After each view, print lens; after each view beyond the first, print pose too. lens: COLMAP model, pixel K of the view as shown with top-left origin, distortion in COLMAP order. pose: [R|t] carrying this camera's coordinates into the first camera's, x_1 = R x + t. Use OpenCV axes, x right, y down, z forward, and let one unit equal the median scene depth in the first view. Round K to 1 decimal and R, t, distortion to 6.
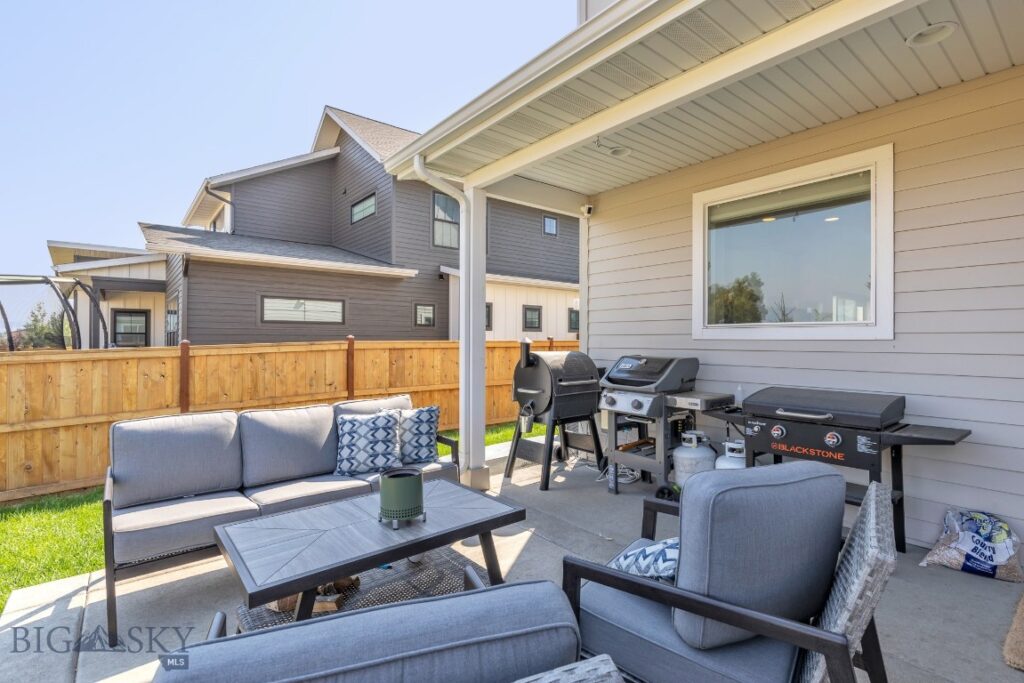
lens RADIAL K [[497.1, 0, 512.6], [0, 497.1, 336.3], [0, 0, 1]] dist [-0.002088, 0.000434]
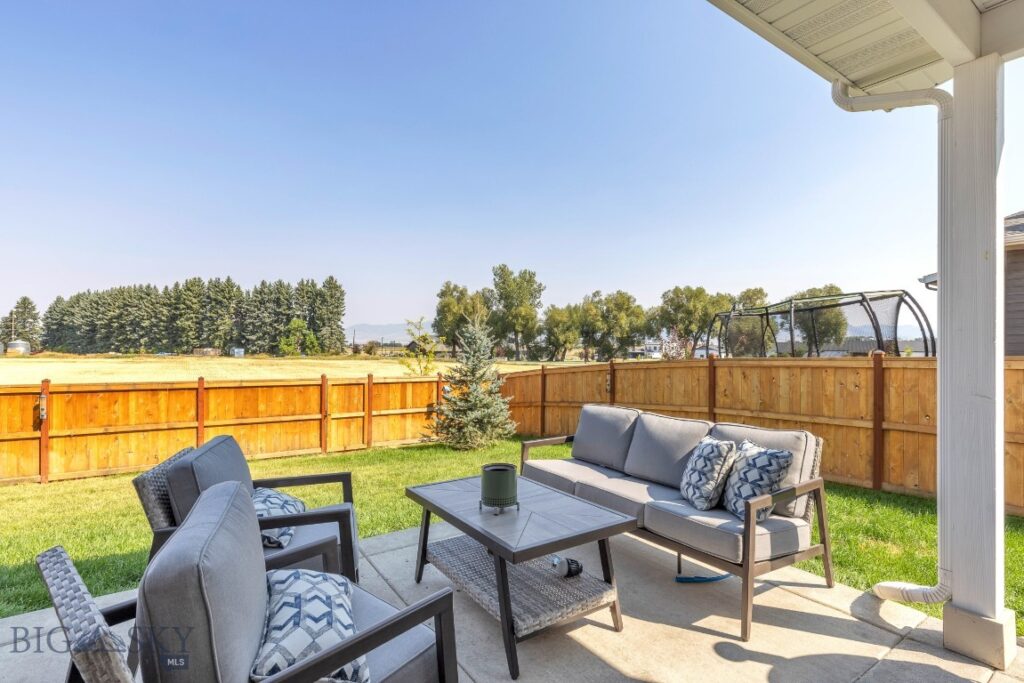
lens RADIAL K [[497.1, 0, 510.6], [0, 497.1, 345.4], [0, 0, 1]] dist [-0.002088, 0.000434]
pose [[-0.102922, 0.003130, -0.994685, 0.367603], [0.004513, 0.999986, 0.002680, -0.007746], [0.994679, -0.004213, -0.102934, 0.440684]]
